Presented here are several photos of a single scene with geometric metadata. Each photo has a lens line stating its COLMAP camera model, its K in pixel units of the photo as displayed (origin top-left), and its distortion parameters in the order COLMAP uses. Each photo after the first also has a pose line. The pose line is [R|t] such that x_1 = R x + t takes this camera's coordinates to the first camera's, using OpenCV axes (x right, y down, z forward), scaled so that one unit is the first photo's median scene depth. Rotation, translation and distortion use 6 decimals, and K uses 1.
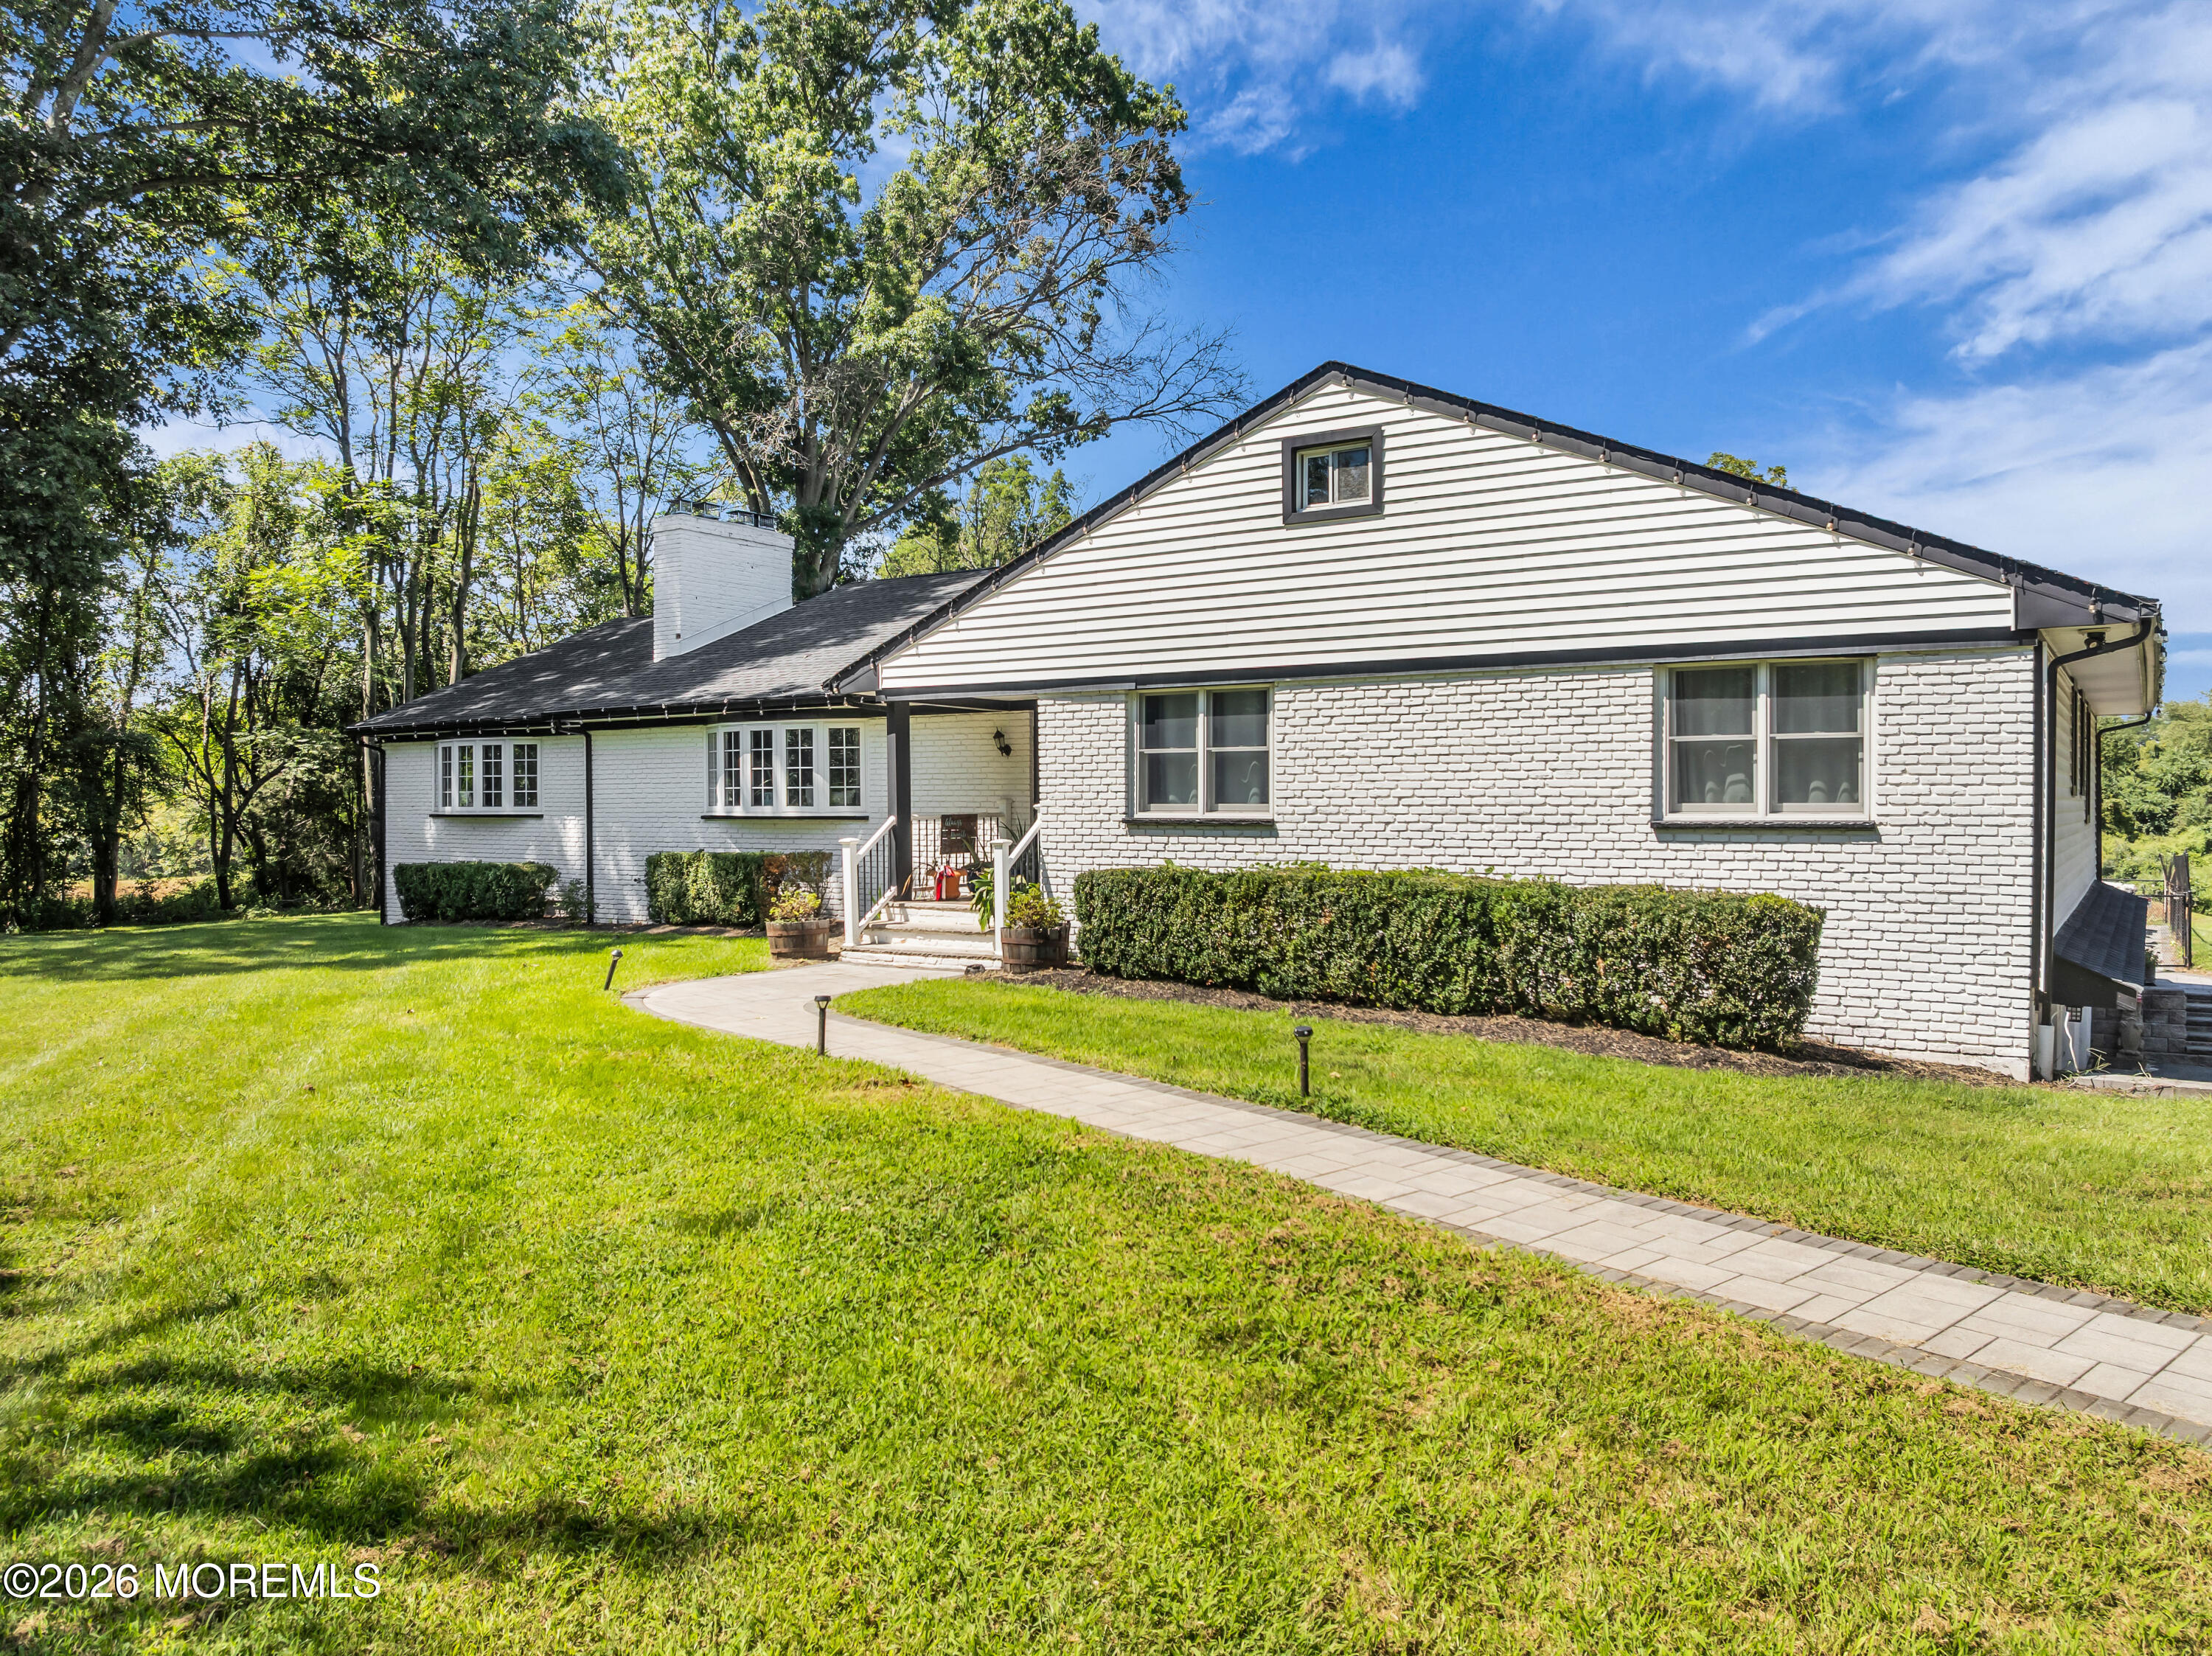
lens RADIAL K [[1519.7, 0, 1106.0], [0, 1519.7, 828.0], [0, 0, 1]] dist [0.000022, -0.000018]
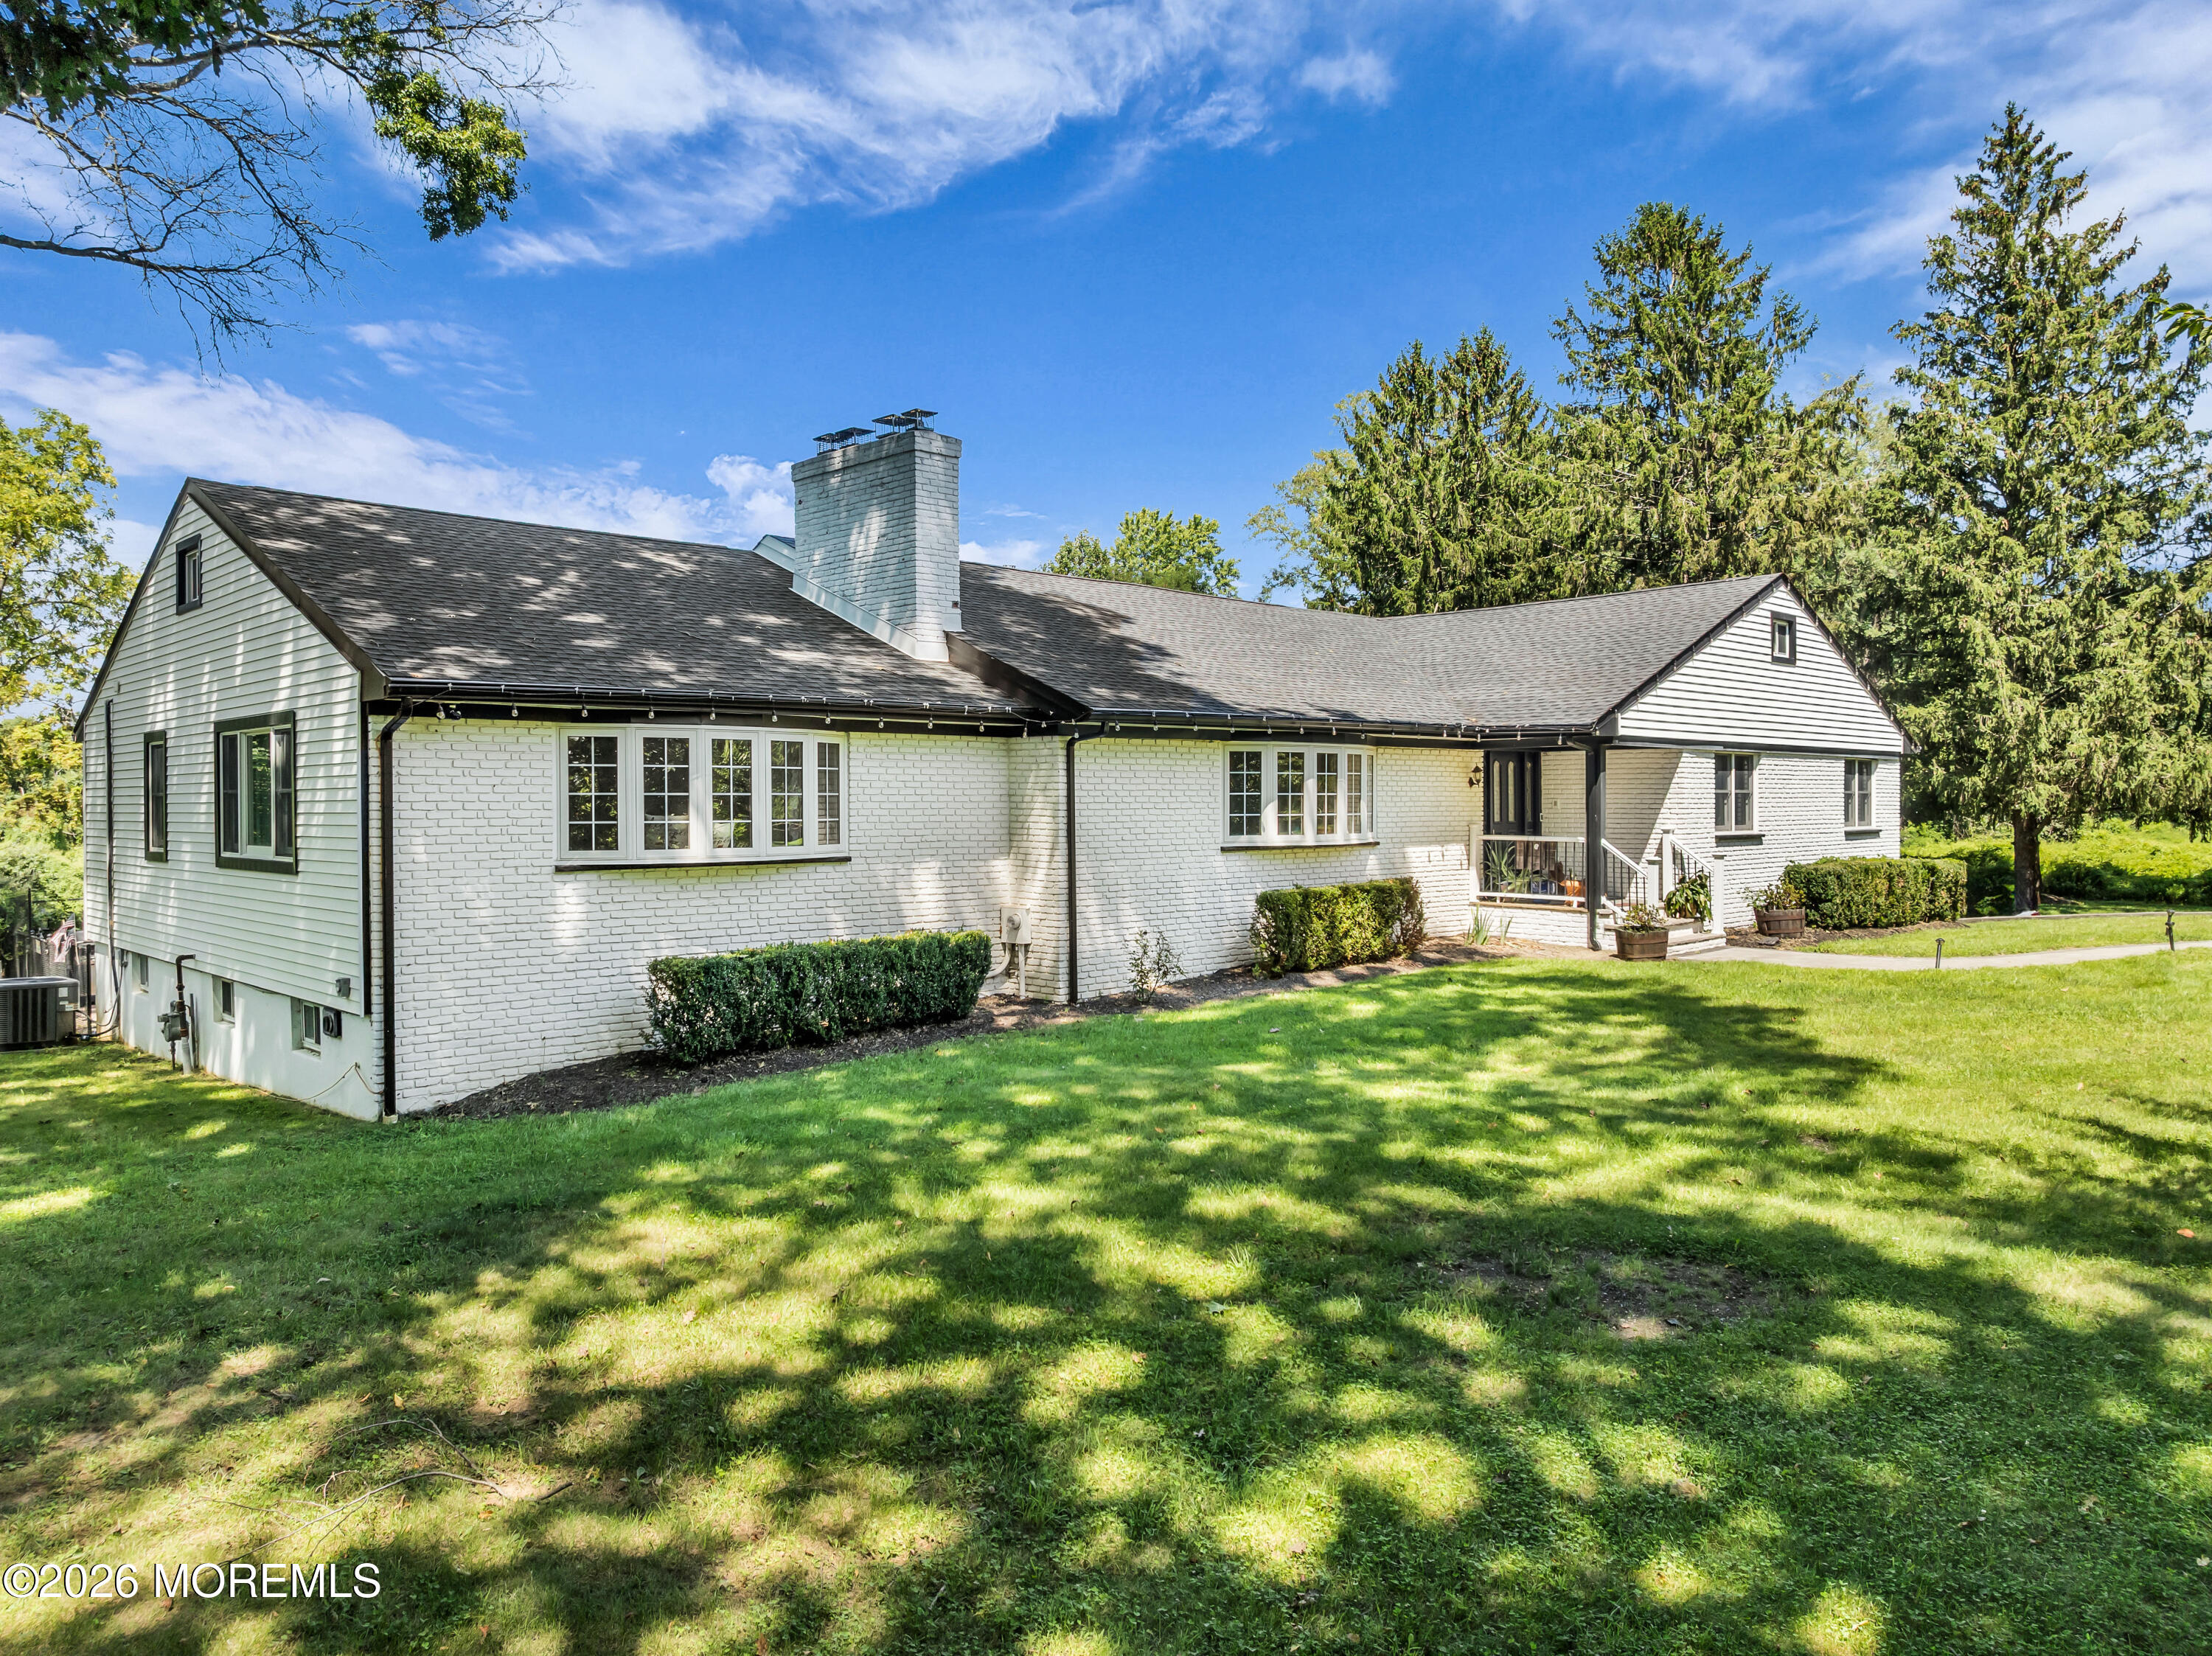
lens RADIAL K [[1519.7, 0, 1106.0], [0, 1519.7, 828.0], [0, 0, 1]] dist [0.000022, -0.000018]
pose [[0.221367, 0.004995, 0.975178, -1.200293], [0.036965, 0.999225, -0.013509, -0.010798], [-0.974490, 0.039038, 0.221010, 0.950717]]
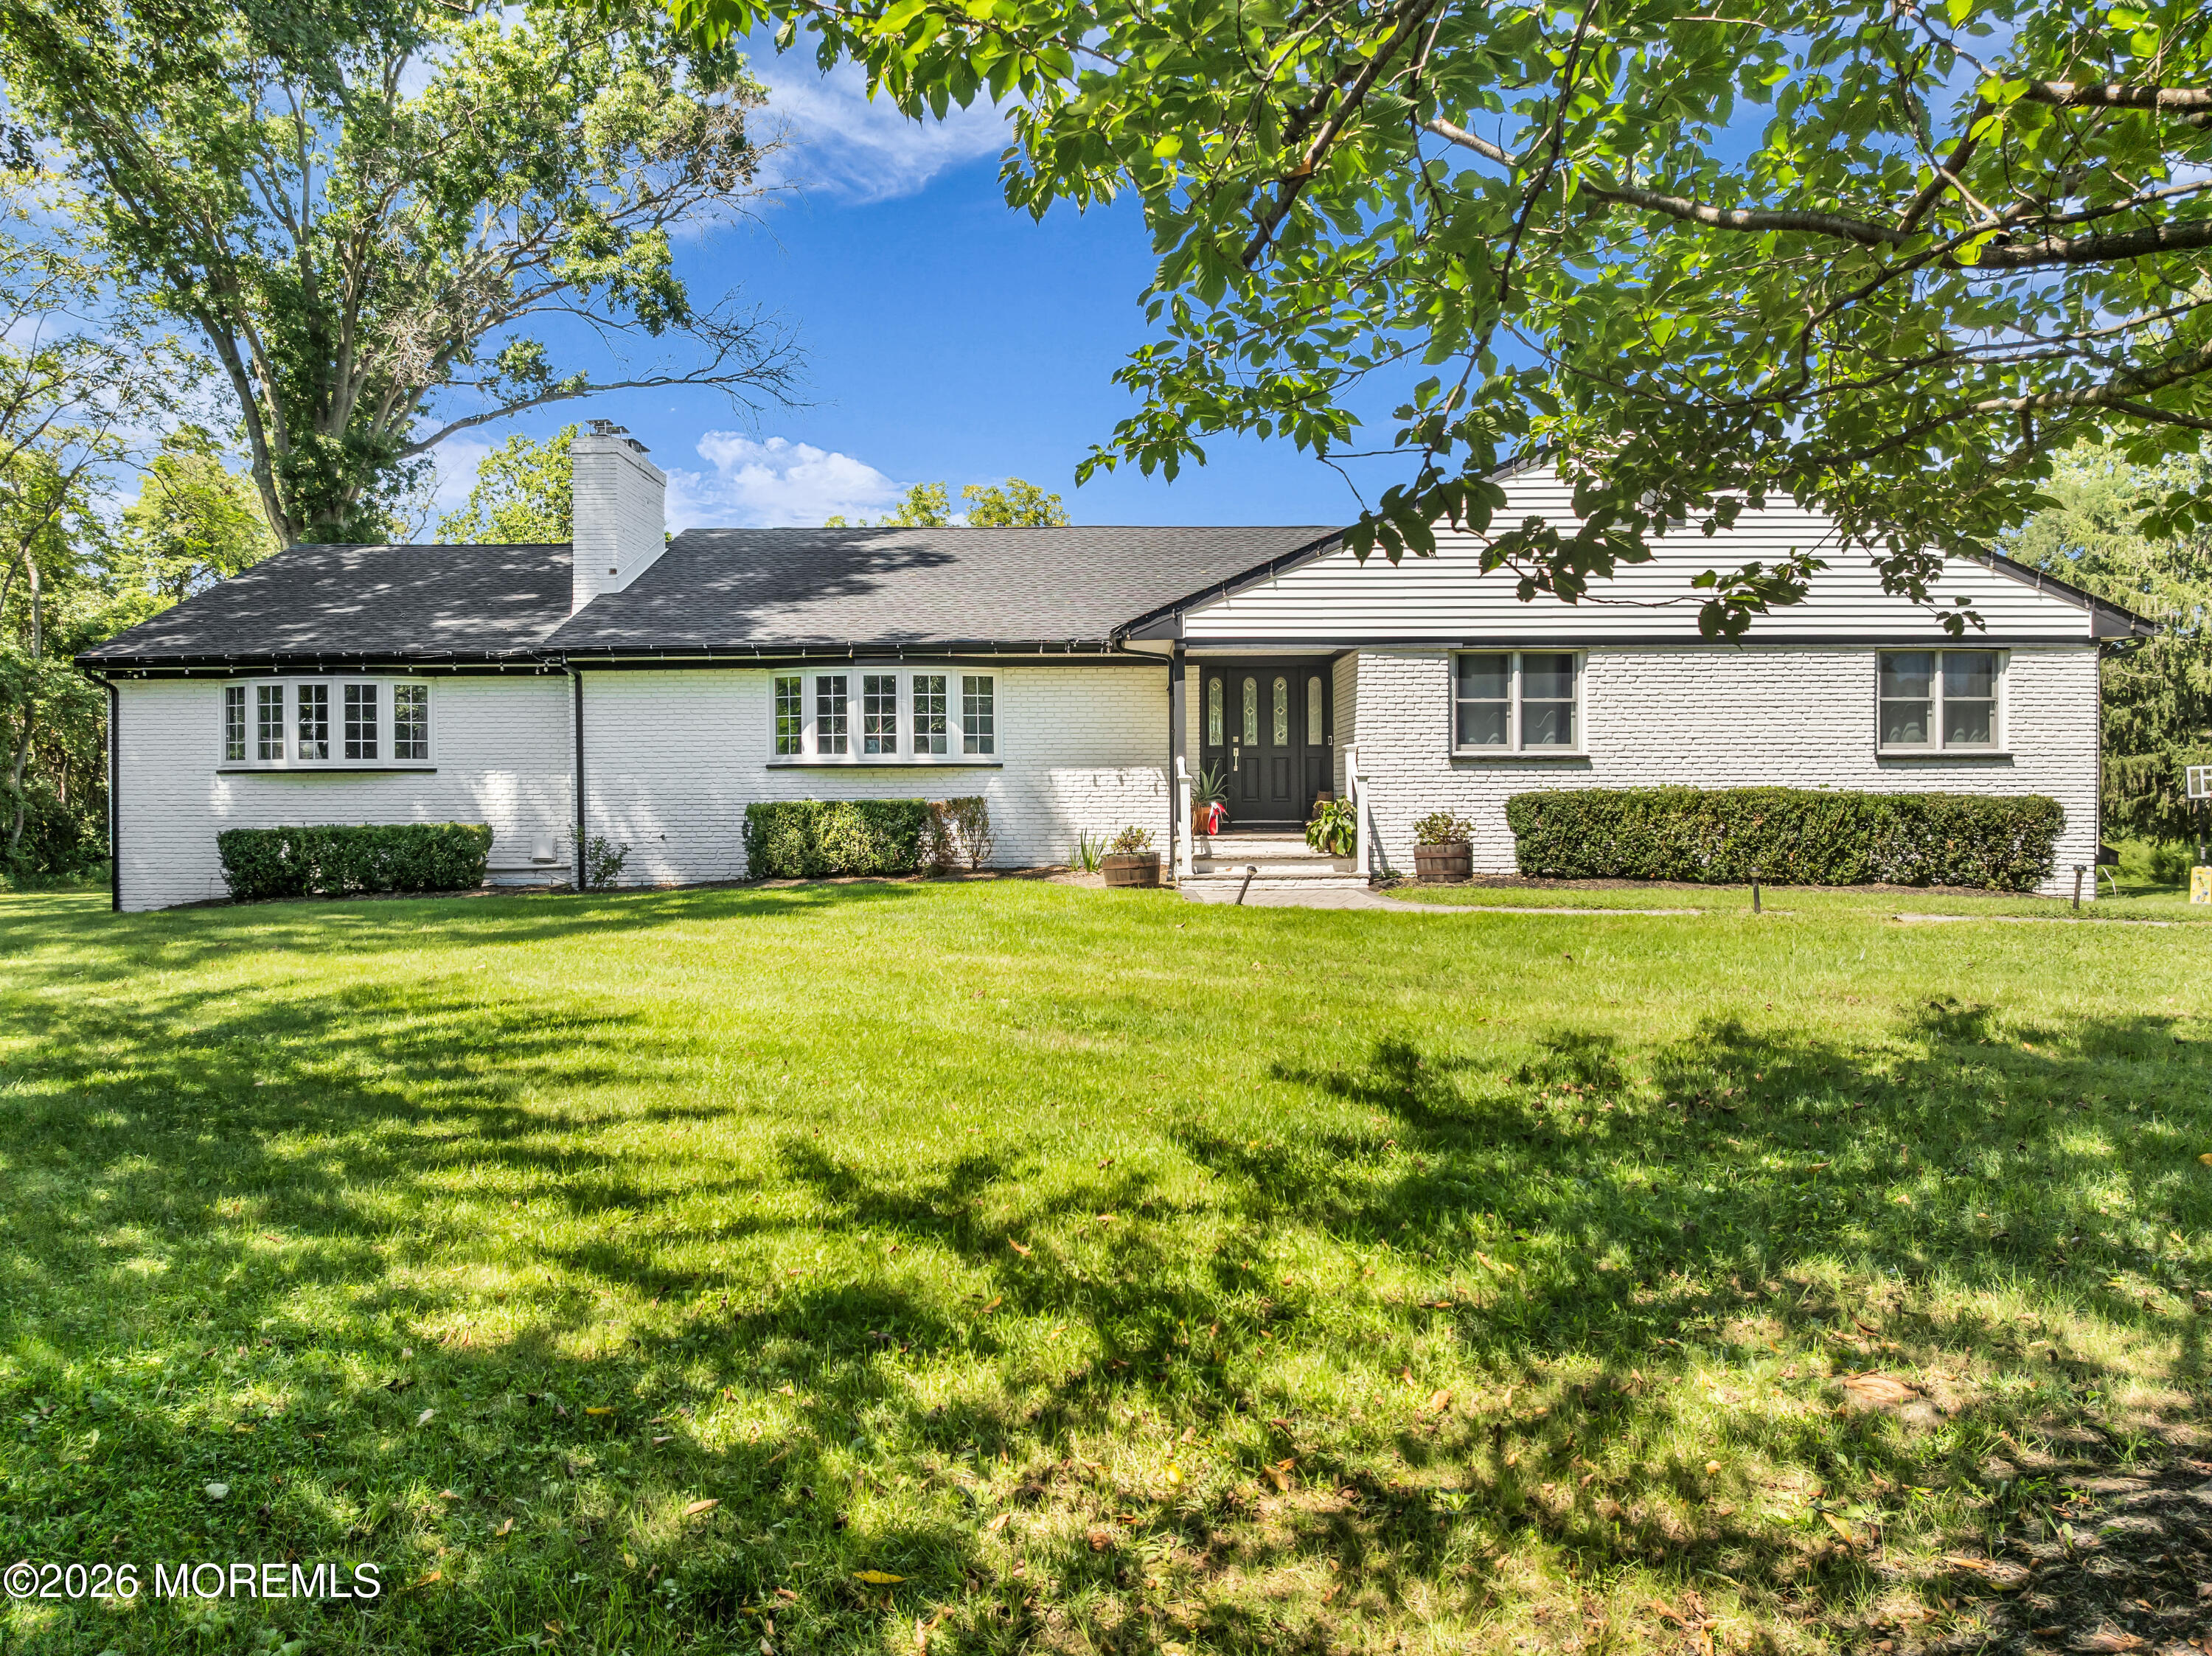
lens RADIAL K [[1583.2, 0, 1071.2], [0, 1583.2, 821.5], [0, 0, 1]] dist [-0.008865, -0.004044]
pose [[0.839507, -0.012940, 0.543194, -0.693474], [0.013004, 0.999909, 0.003723, 0.027682], [-0.543193, 0.003938, 0.839599, 0.083312]]
